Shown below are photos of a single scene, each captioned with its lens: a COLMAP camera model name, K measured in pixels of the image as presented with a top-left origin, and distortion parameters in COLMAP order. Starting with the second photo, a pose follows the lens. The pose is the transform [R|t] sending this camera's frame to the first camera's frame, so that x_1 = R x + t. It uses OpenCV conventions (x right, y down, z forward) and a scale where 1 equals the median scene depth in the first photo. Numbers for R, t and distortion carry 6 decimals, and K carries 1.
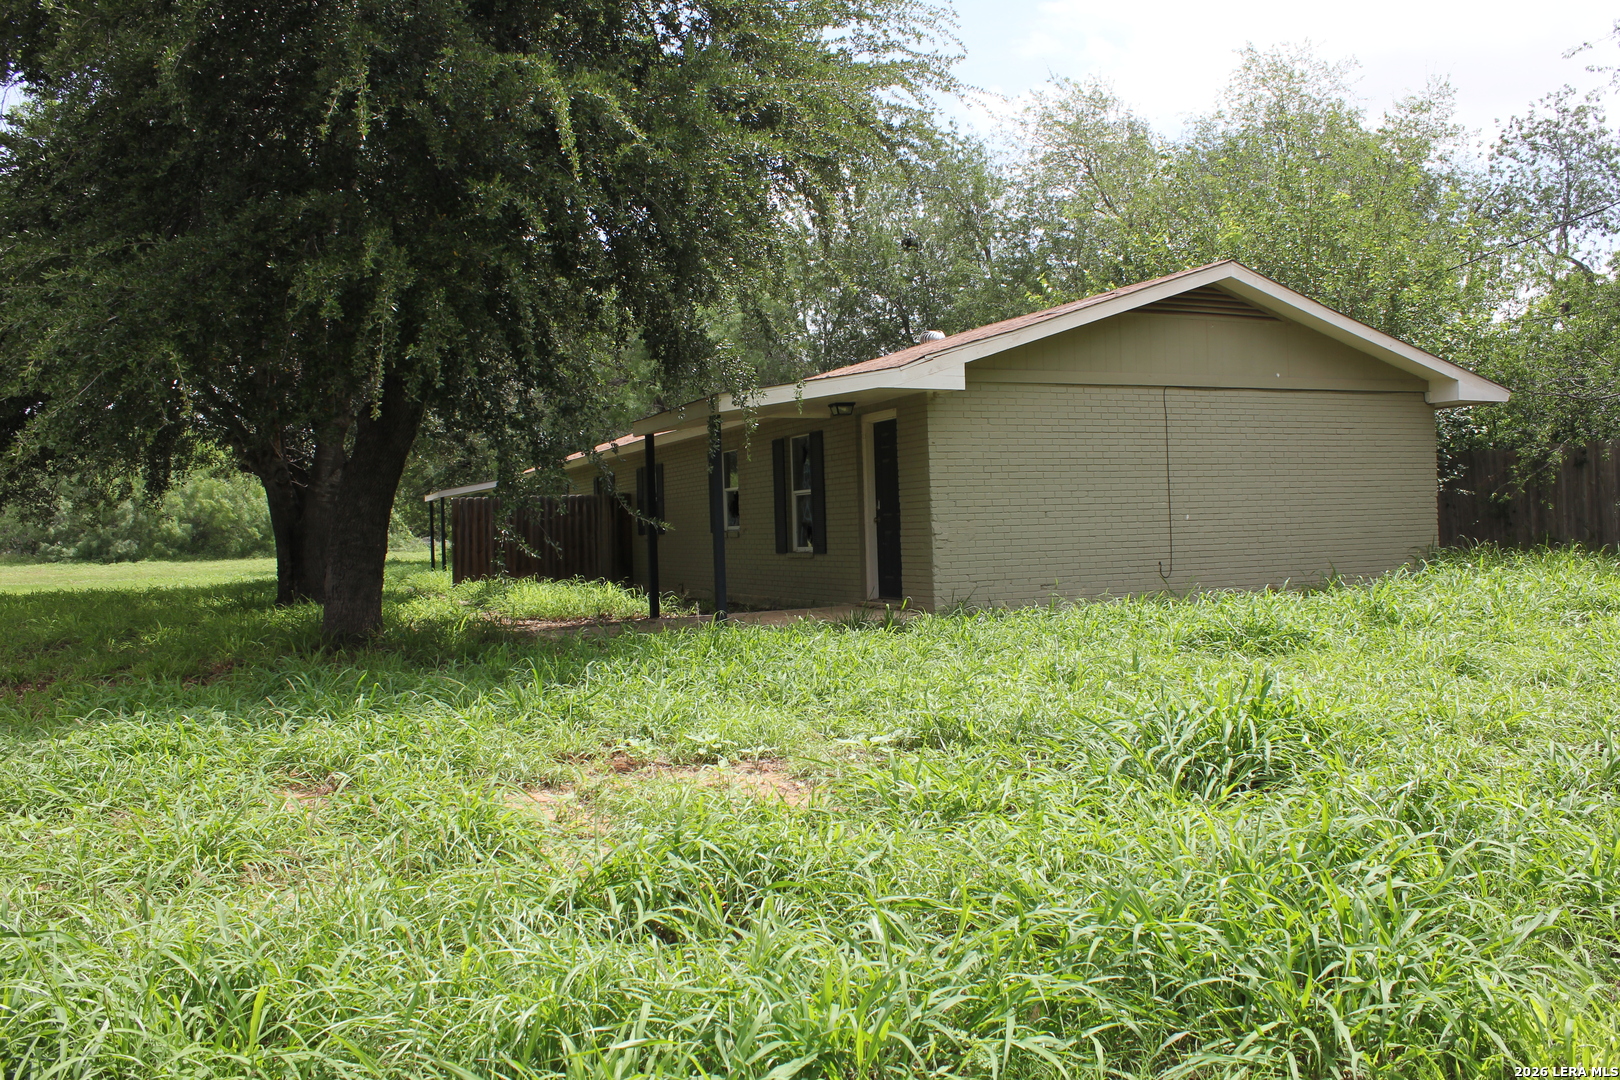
lens RADIAL K [[1367.6, 0, 809.5], [0, 1367.6, 534.6], [0, 0, 1]] dist [-0.164353, 0.140275]
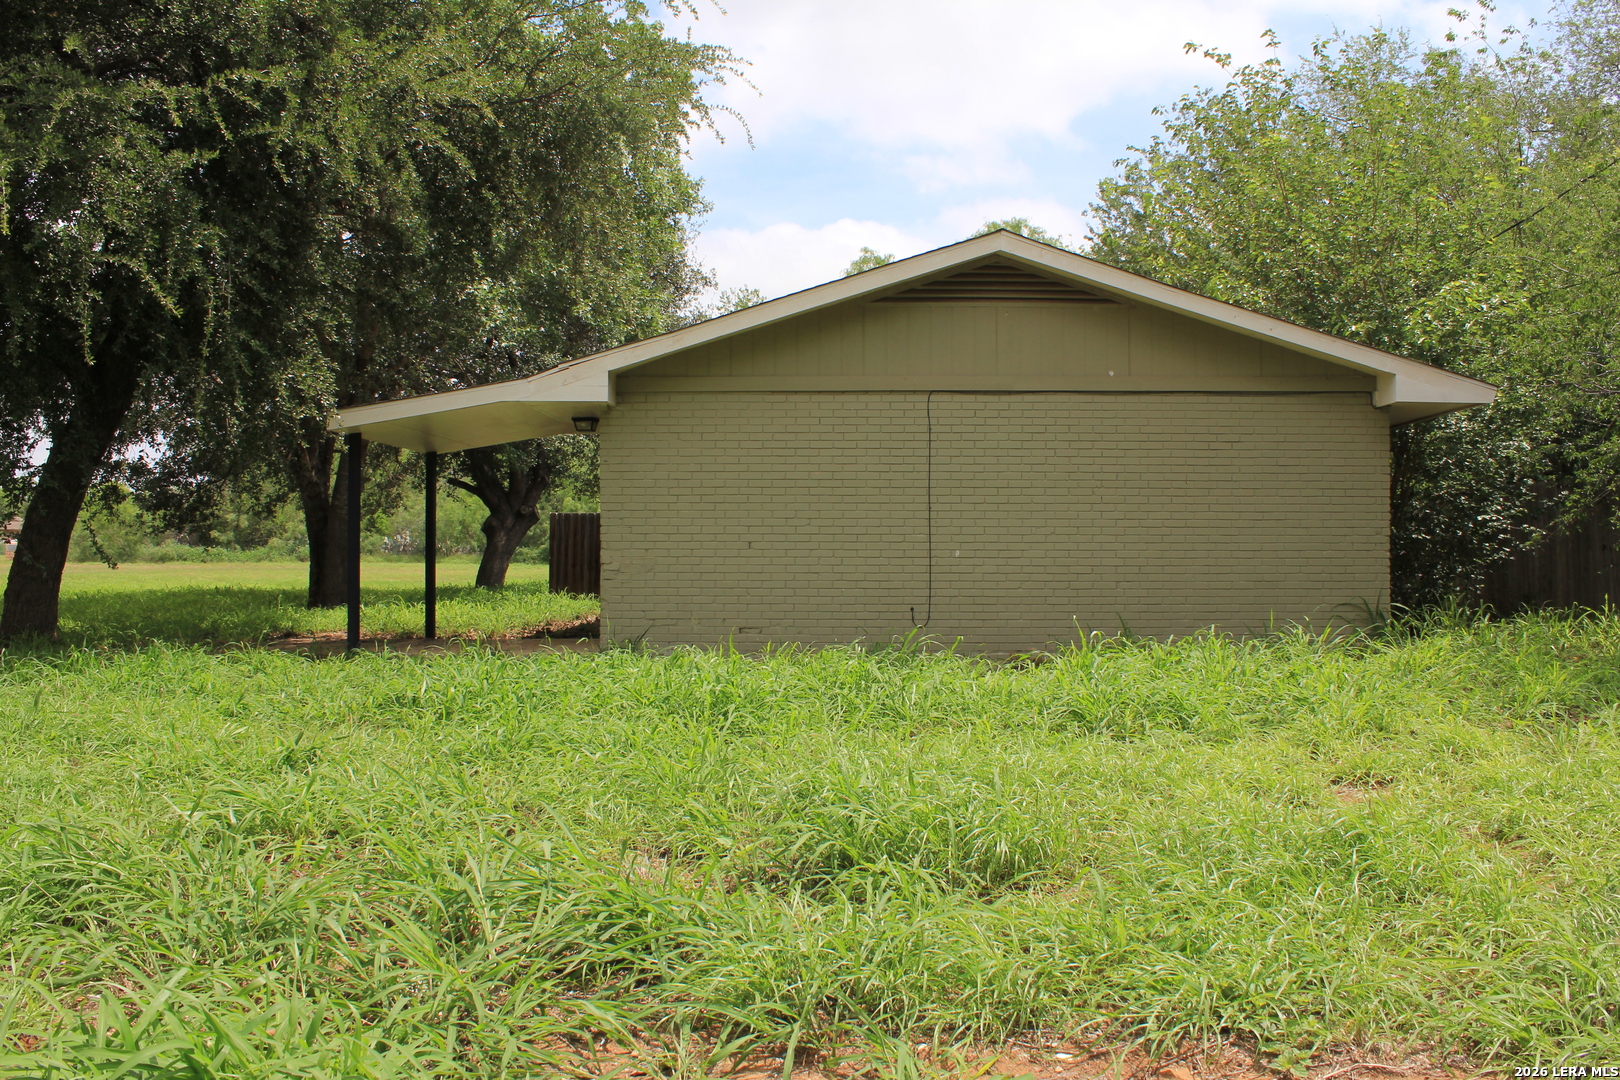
lens RADIAL K [[1367.6, 0, 810.1], [0, 1367.6, 545.7], [0, 0, 1]] dist [-0.164353, 0.140275]
pose [[0.908257, 0.026372, -0.417580, 0.539300], [-0.030223, 0.999540, -0.002610, -0.012888], [0.417319, 0.014991, 0.908636, 0.228320]]
